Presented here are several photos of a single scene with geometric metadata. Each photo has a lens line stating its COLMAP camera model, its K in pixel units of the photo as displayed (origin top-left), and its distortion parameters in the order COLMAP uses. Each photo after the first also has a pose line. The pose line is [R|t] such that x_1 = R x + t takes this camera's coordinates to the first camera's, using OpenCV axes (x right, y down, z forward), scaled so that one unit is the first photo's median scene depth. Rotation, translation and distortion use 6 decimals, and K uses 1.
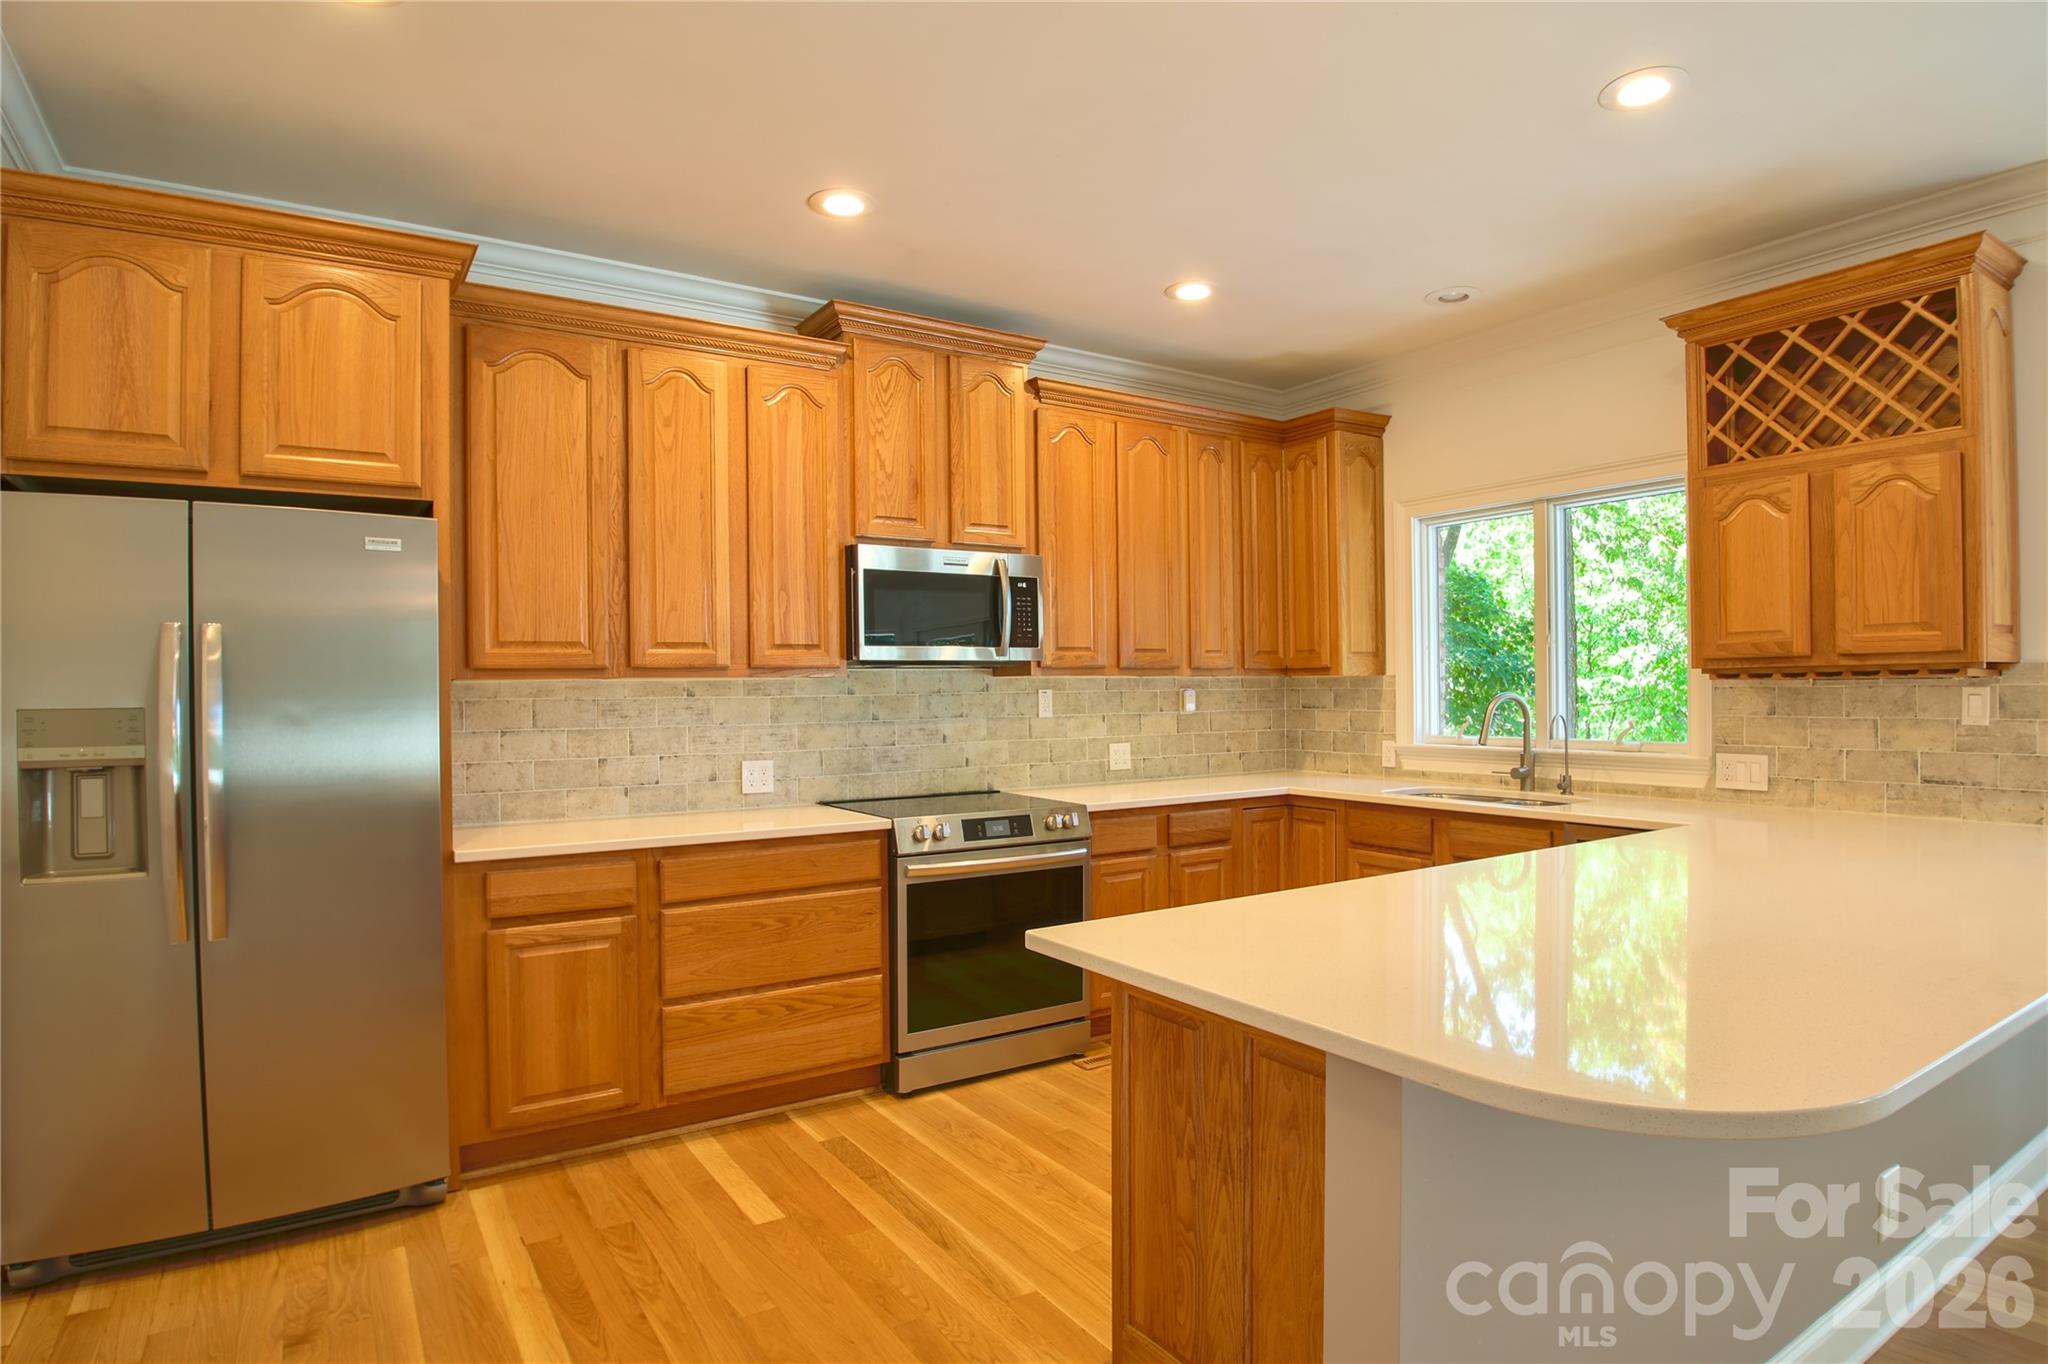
lens RADIAL K [[1126.9, 0, 1027.3], [0, 1126.9, 698.1], [0, 0, 1]] dist [-0.045830, -0.001422]
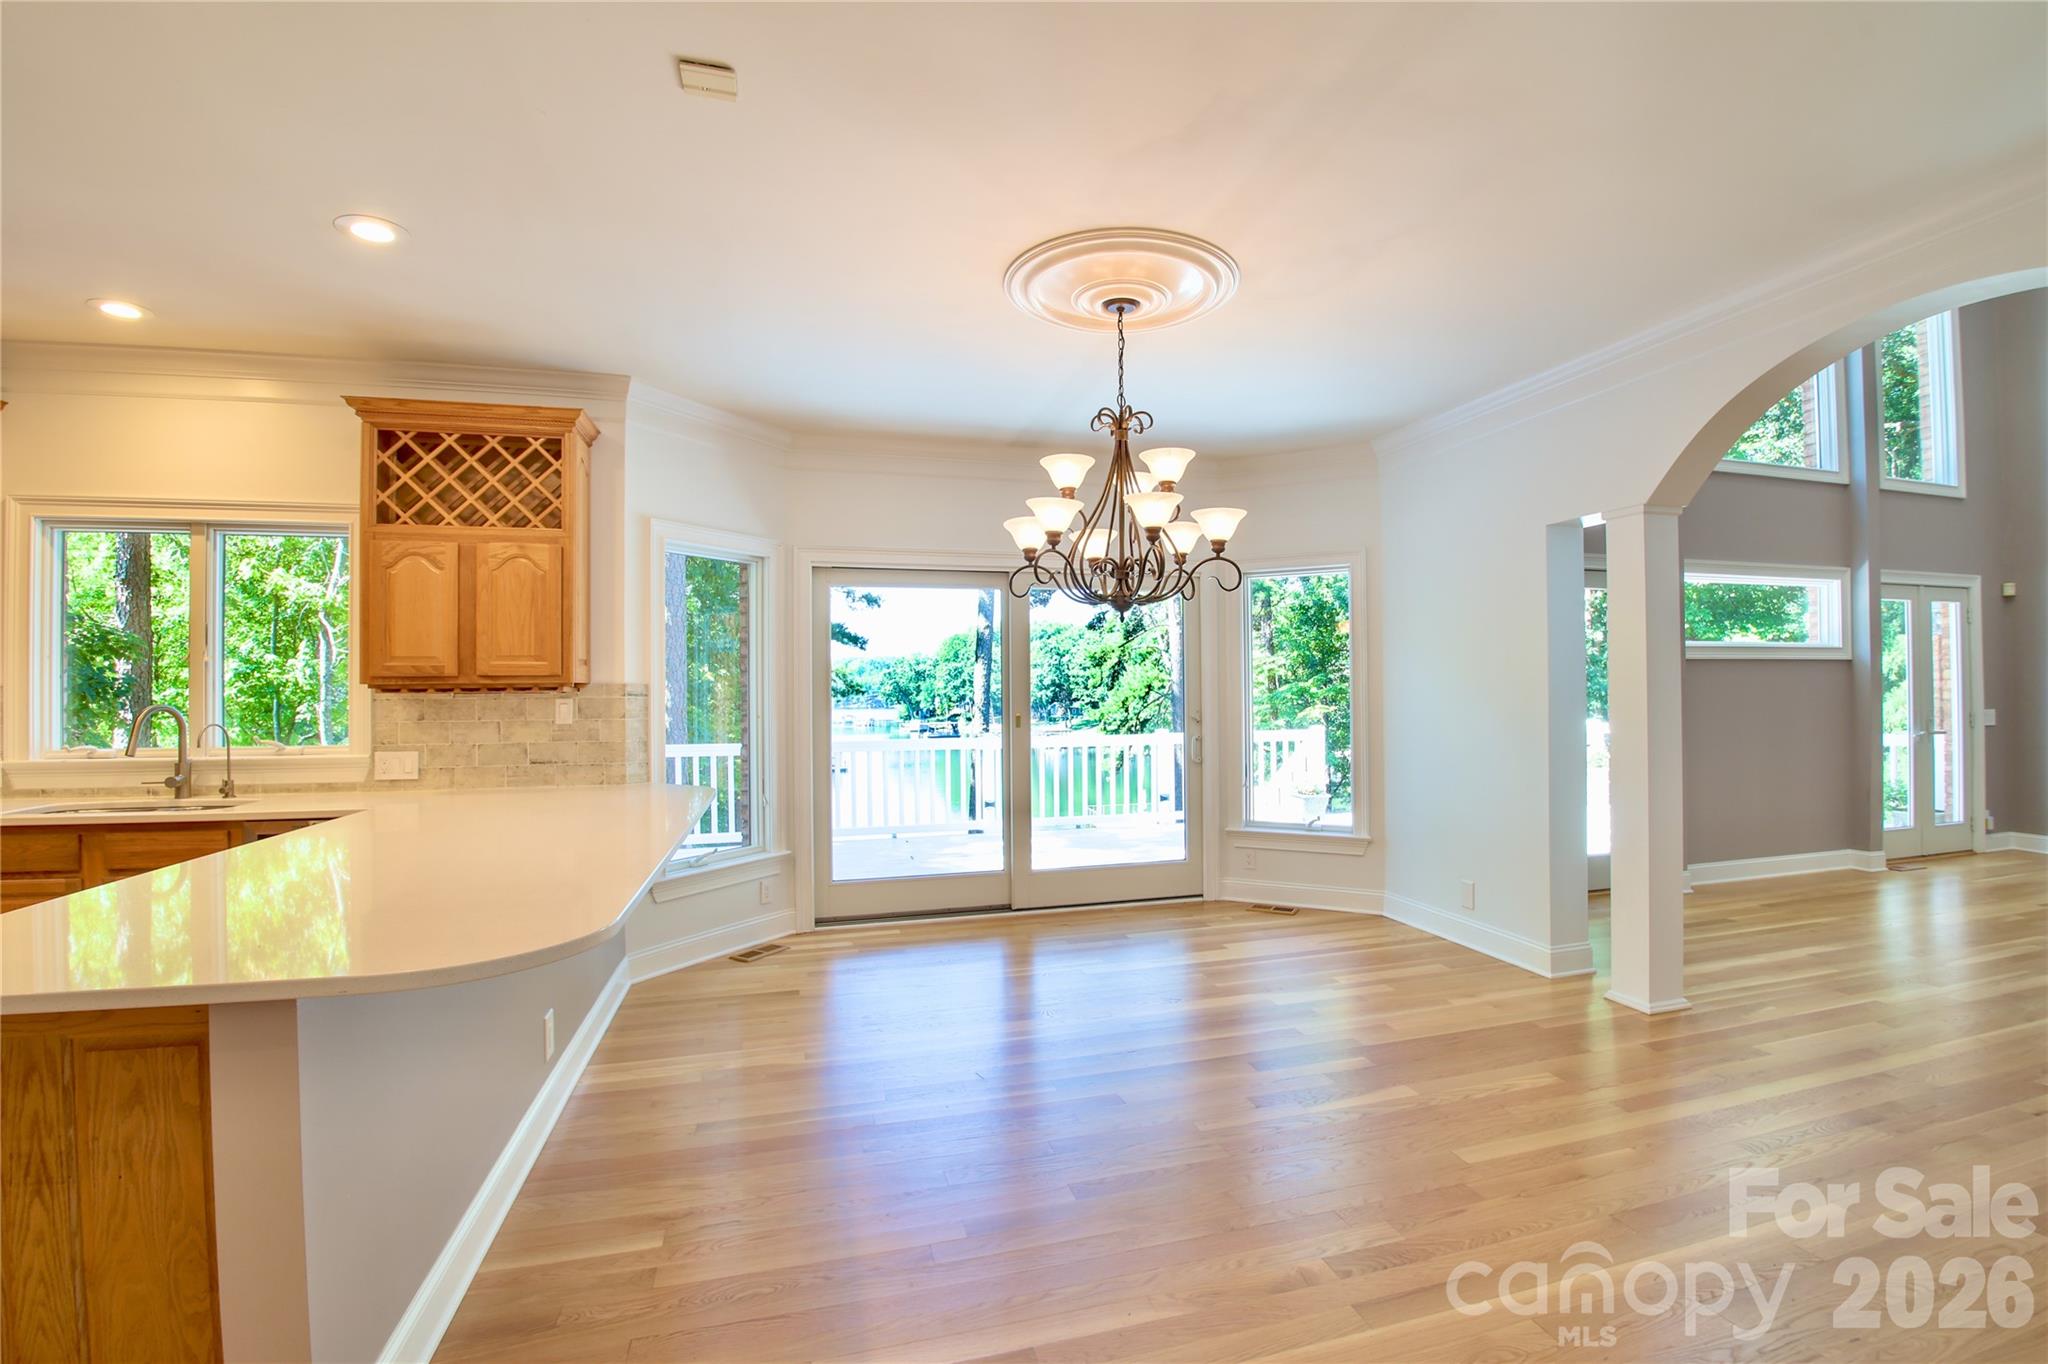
lens RADIAL K [[932.0, 0, 1096.5], [0, 932.0, 684.7], [0, 0, 1]] dist [-0.039321, -0.001133]
pose [[0.267992, 0.013808, 0.963322, -0.159422], [0.010269, 0.999800, -0.017188, -0.000206], [-0.963366, 0.014499, 0.267797, -0.064888]]
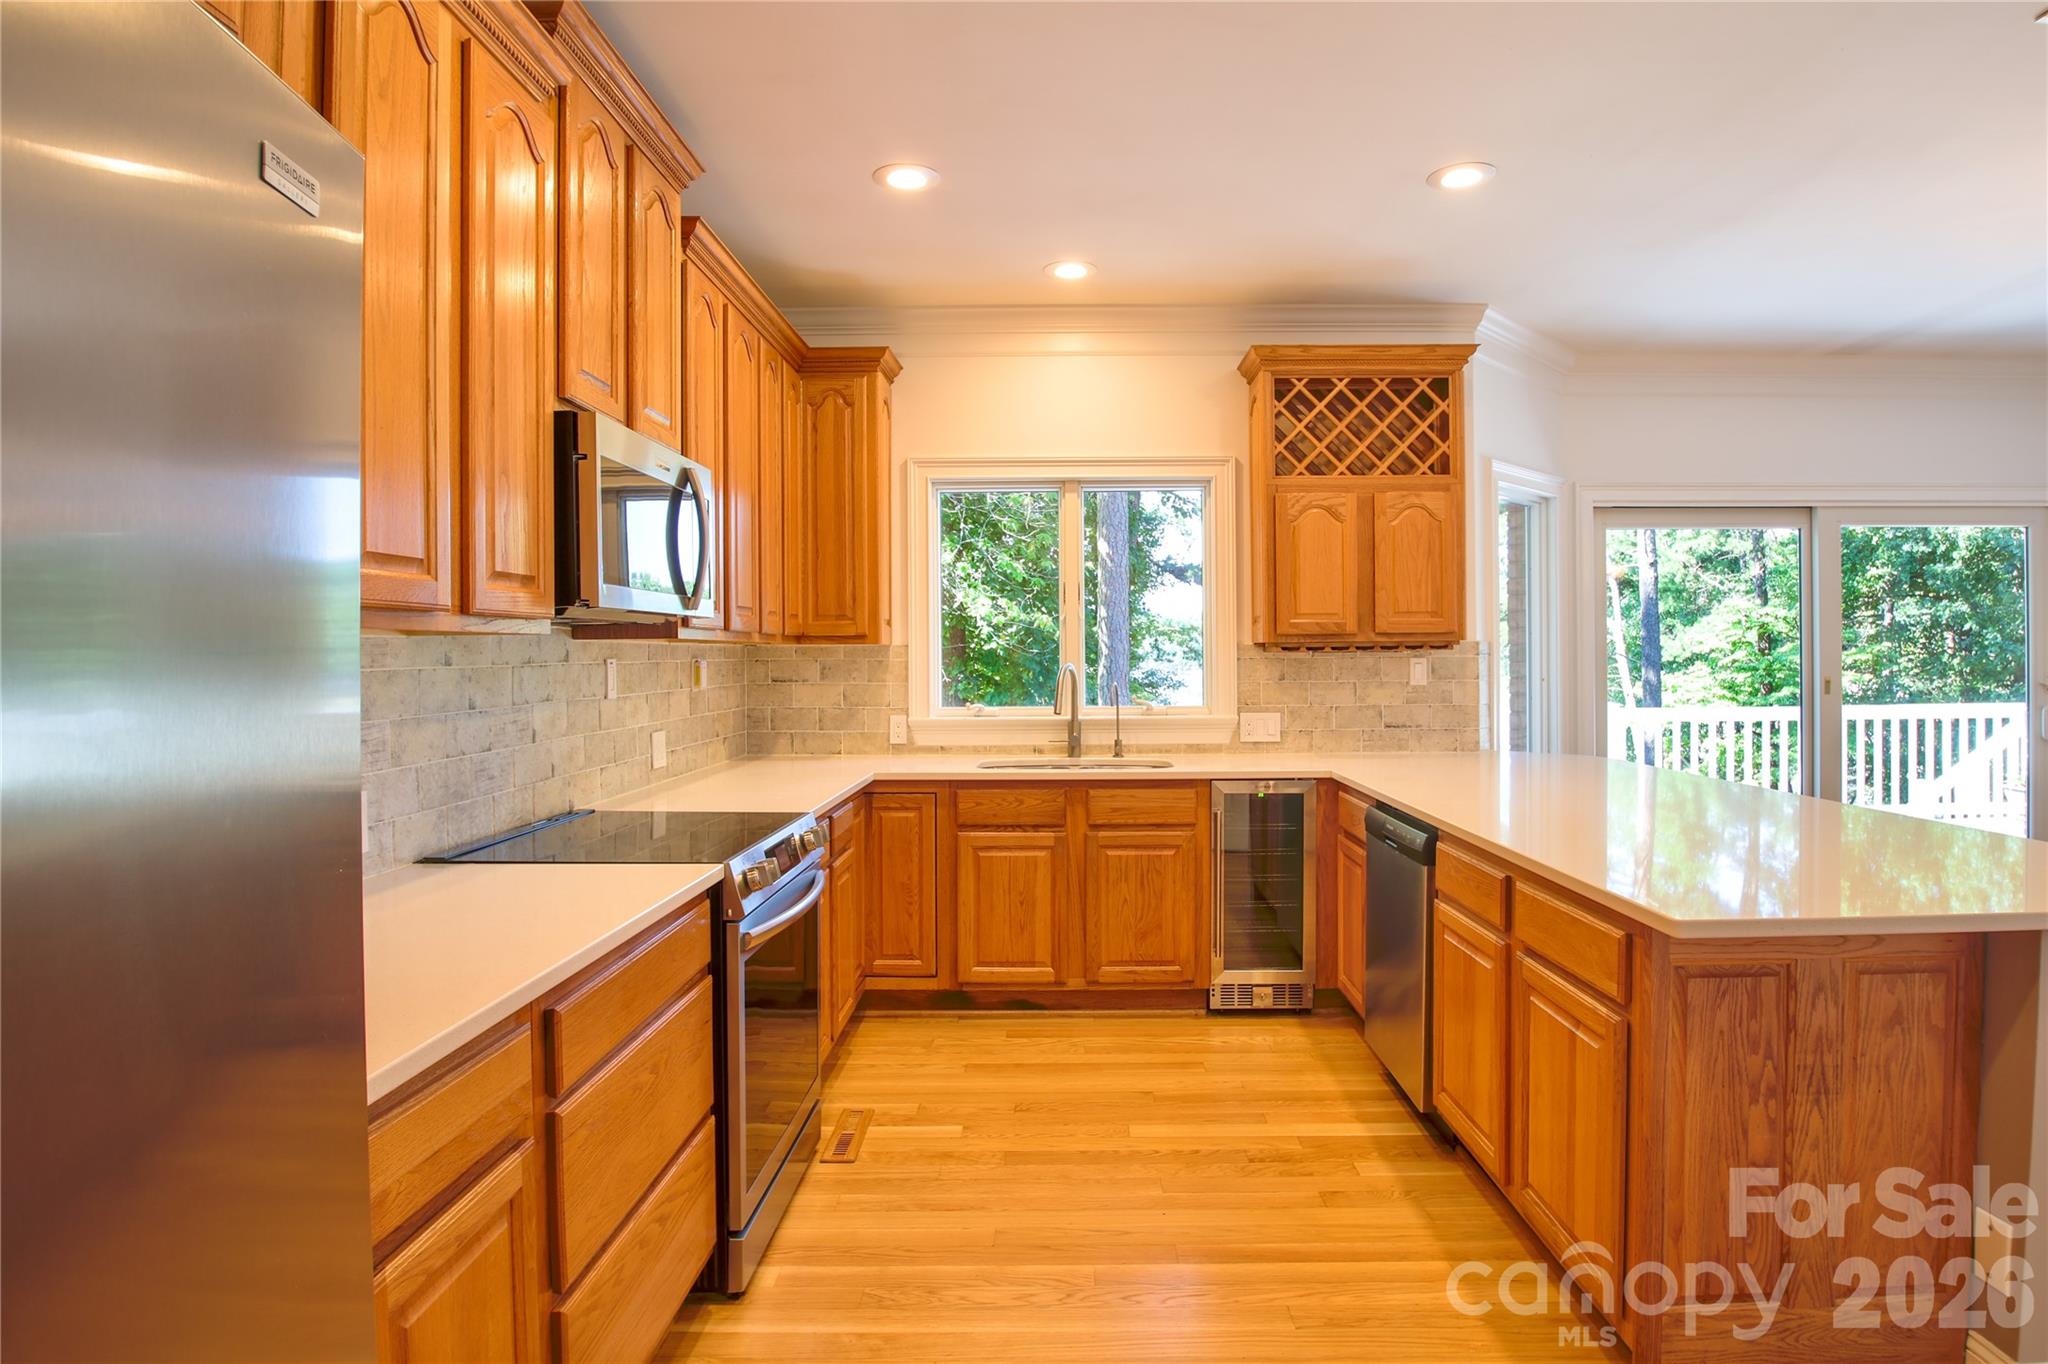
lens RADIAL K [[1155.8, 0, 1087.0], [0, 1155.8, 659.3], [0, 0, 1]] dist [-0.050428, -0.000954]
pose [[0.538030, 0.003175, 0.842920, -0.571170], [0.006842, 0.999944, -0.008134, 0.000544], [-0.842898, 0.010143, 0.537977, 0.503652]]
